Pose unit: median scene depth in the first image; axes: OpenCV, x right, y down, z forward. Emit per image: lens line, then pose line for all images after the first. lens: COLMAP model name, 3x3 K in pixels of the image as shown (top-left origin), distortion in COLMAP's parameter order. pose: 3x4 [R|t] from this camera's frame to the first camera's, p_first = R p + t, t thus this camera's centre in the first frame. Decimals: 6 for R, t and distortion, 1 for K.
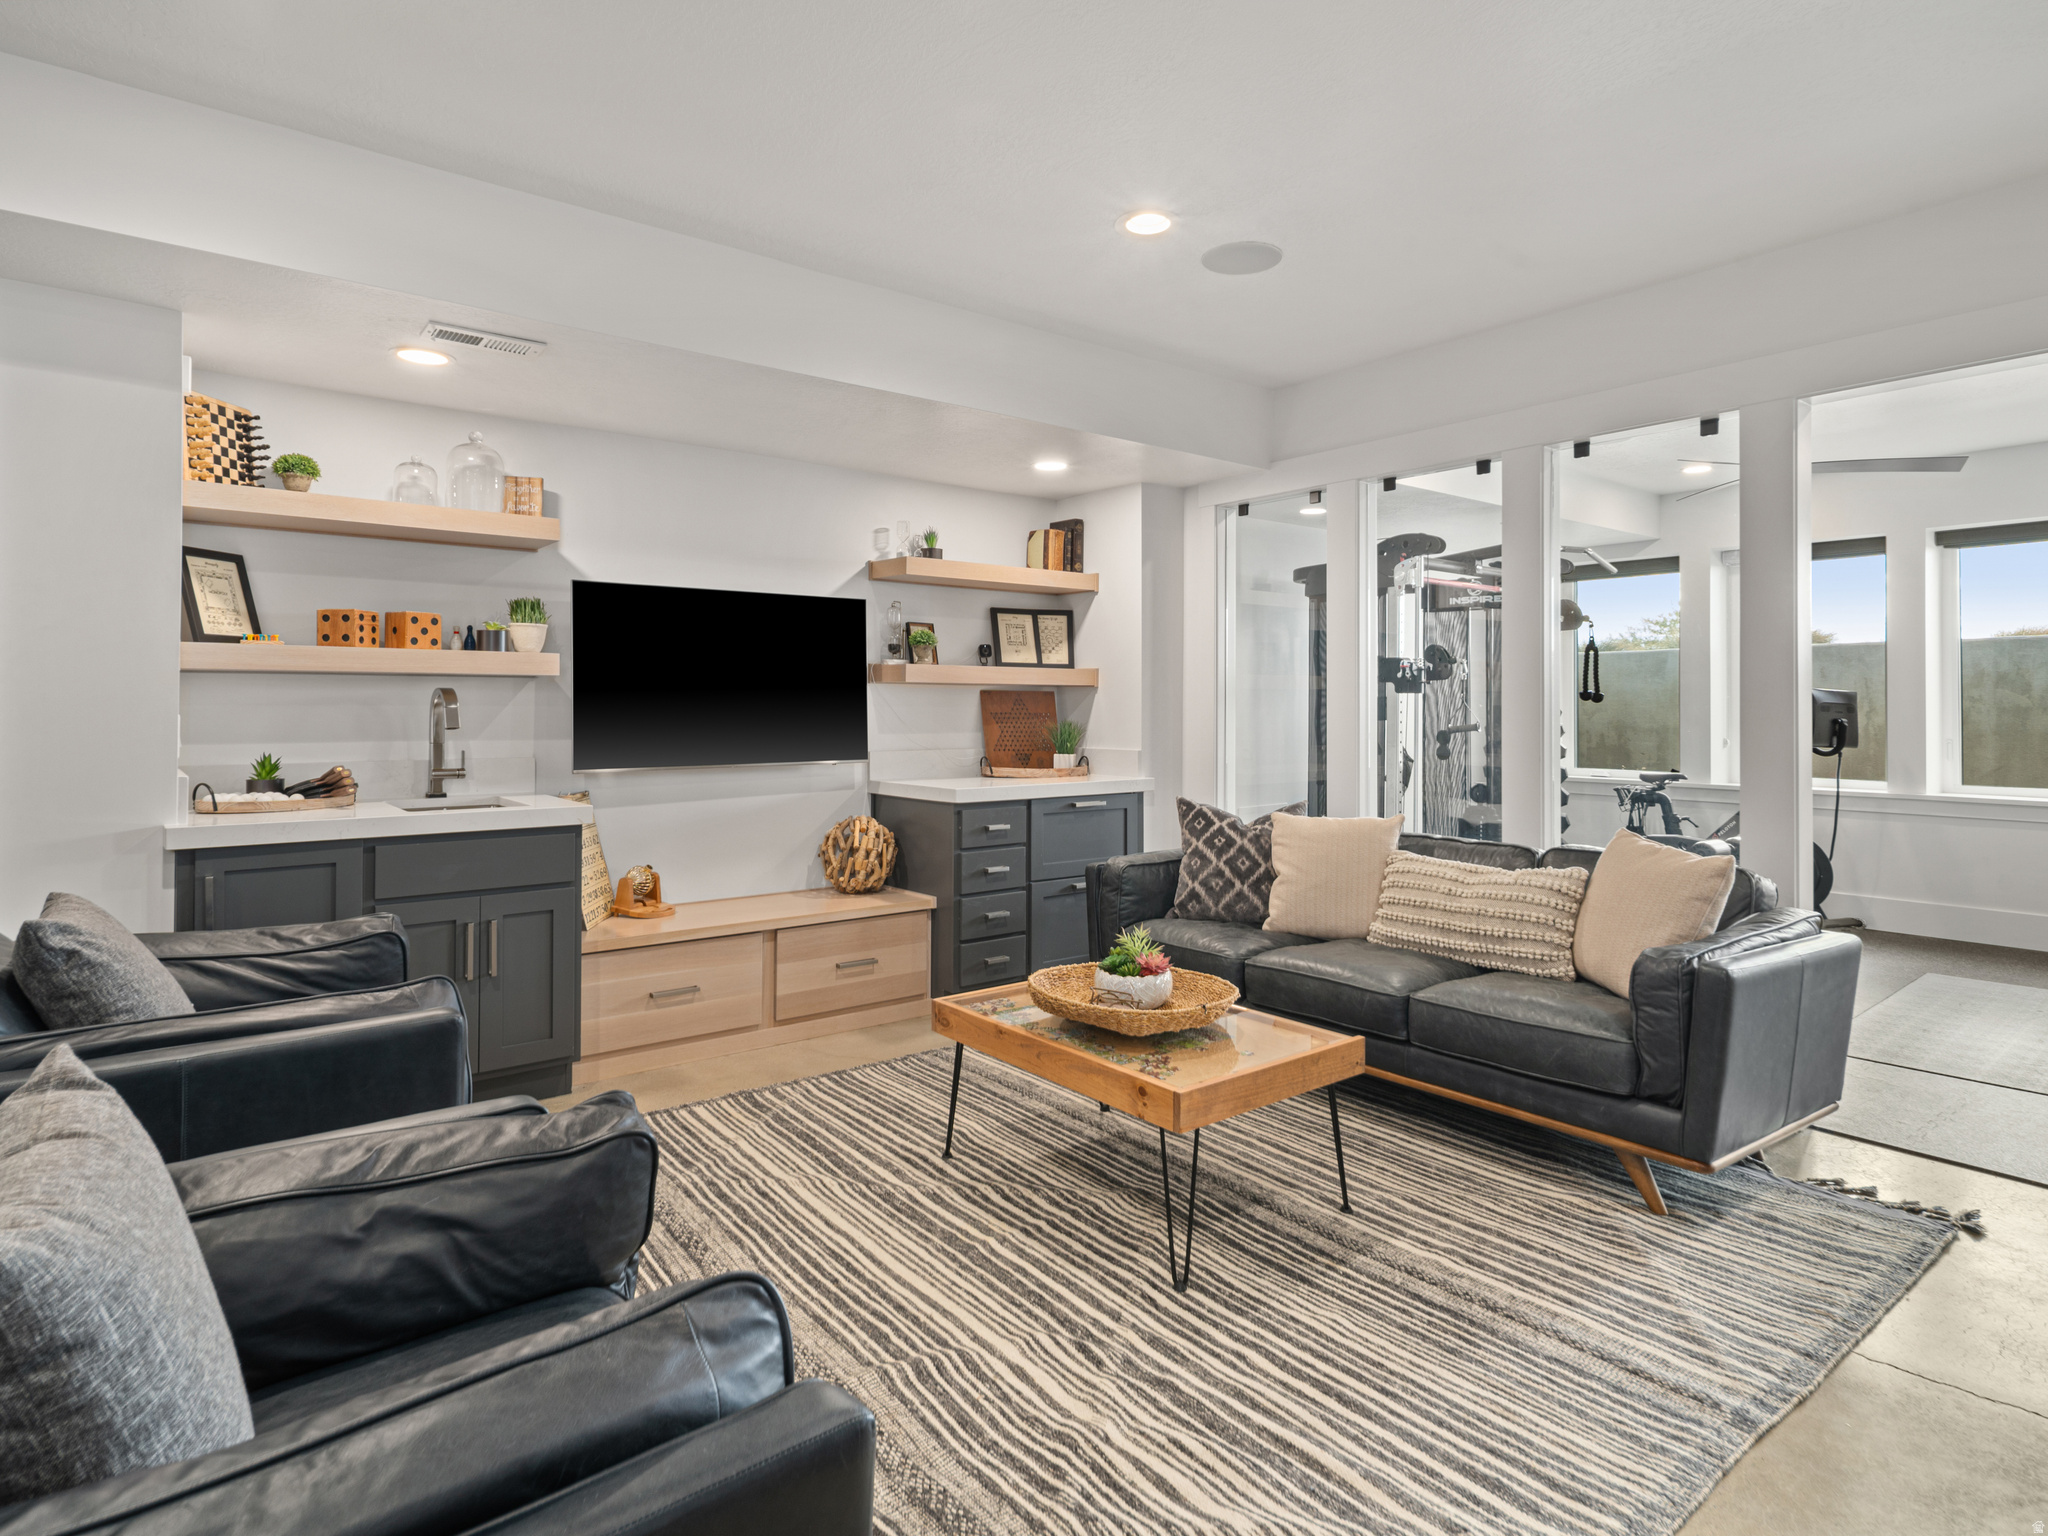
lens RADIAL K [[1110.8, 0, 1000.6], [0, 1110.8, 704.3], [0, 0, 1]] dist [0.004507, 0.001353]
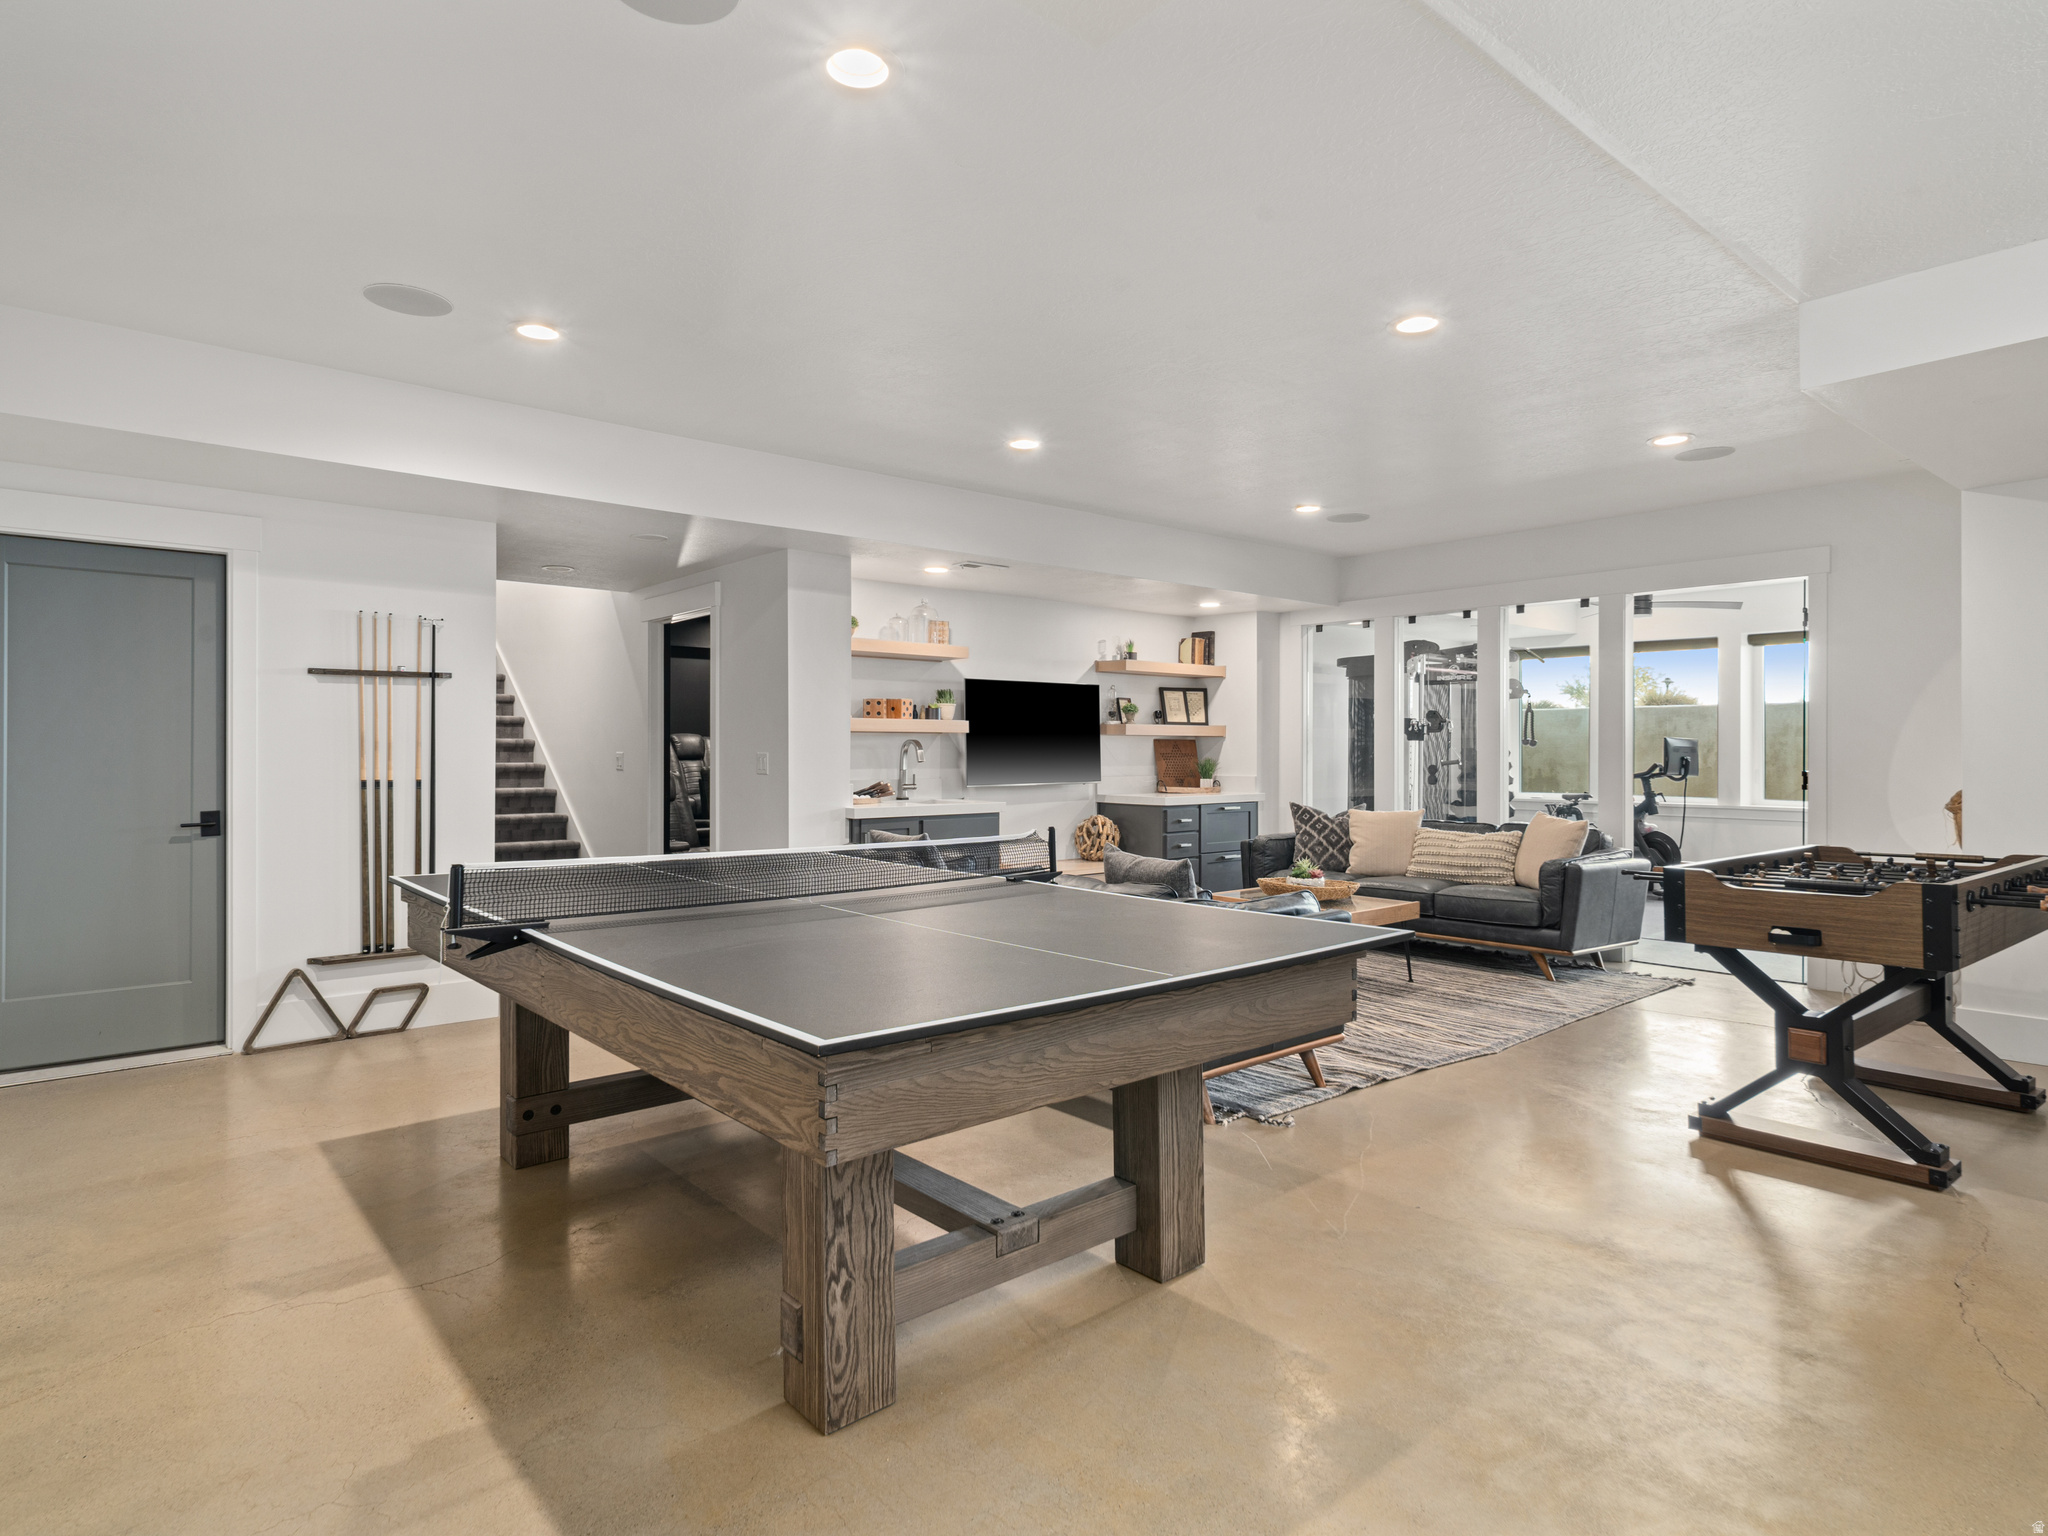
lens RADIAL K [[1155.8, 0, 991.0], [0, 1155.8, 759.7], [0, 0, 1]] dist [-0.000250, -0.000189]
pose [[0.999071, -0.001697, 0.043072, -0.366816], [0.001213, 0.999936, 0.011260, -0.002406], [-0.043088, -0.011197, 0.999009, -0.736896]]
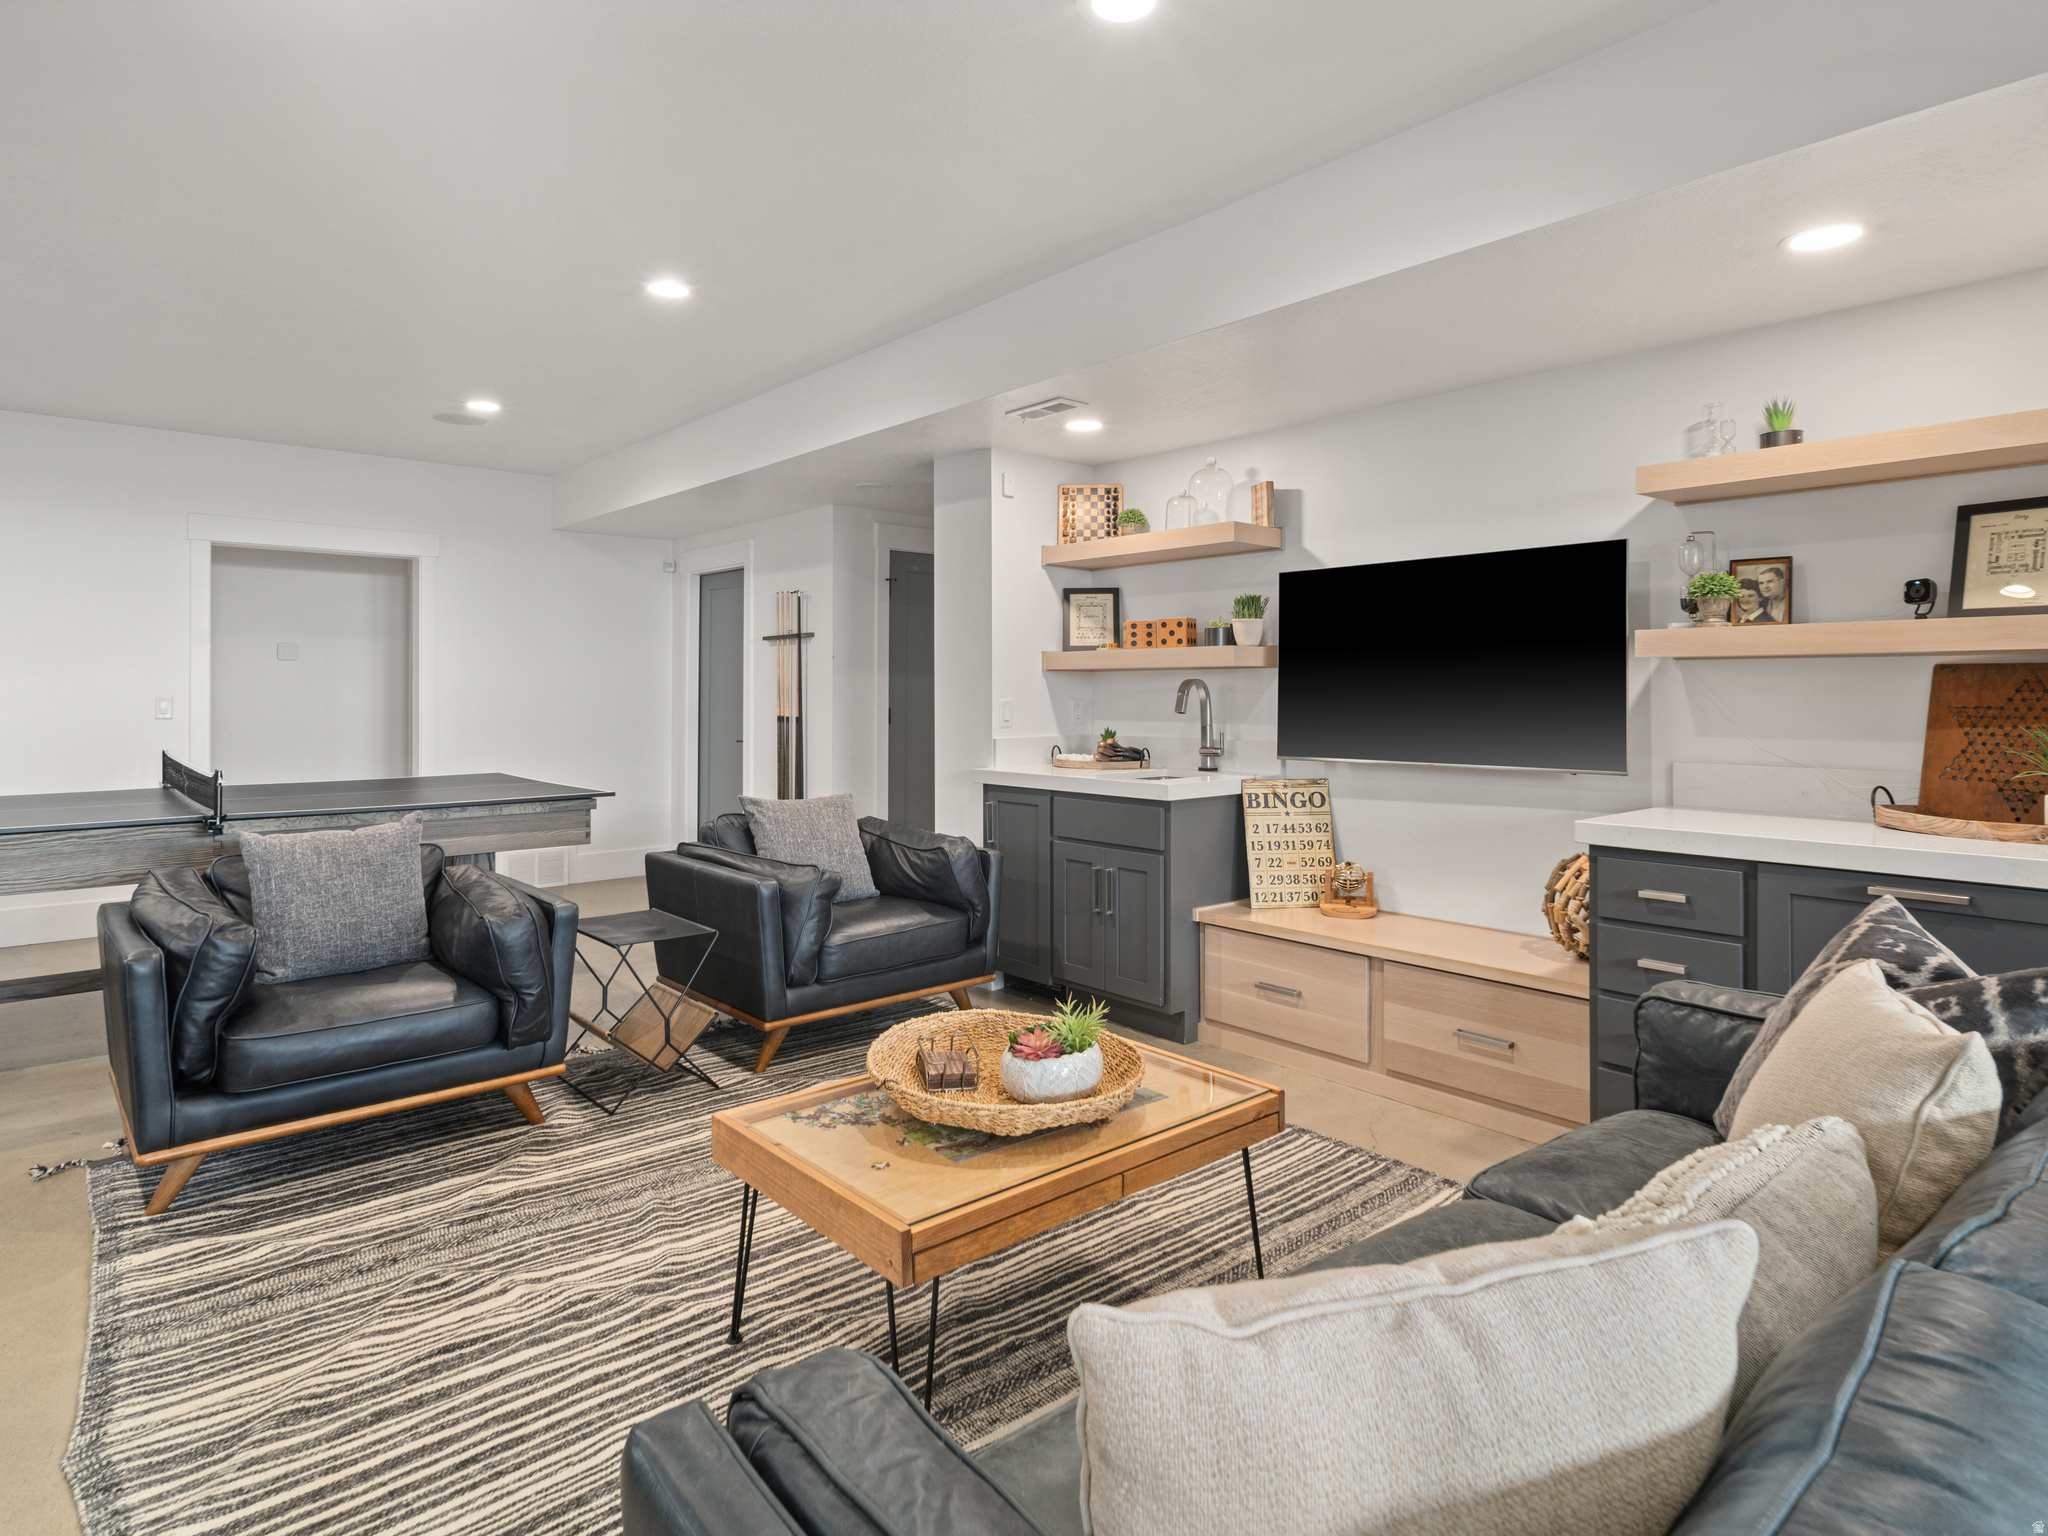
lens RADIAL K [[1111.5, 0, 1030.1], [0, 1111.5, 689.4], [0, 0, 1]] dist [0.001269, 0.000490]
pose [[0.084938, -0.006007, -0.996368, 0.547234], [0.001480, 0.999981, -0.005903, 0.002546], [0.996385, -0.000973, 0.084945, 0.589140]]
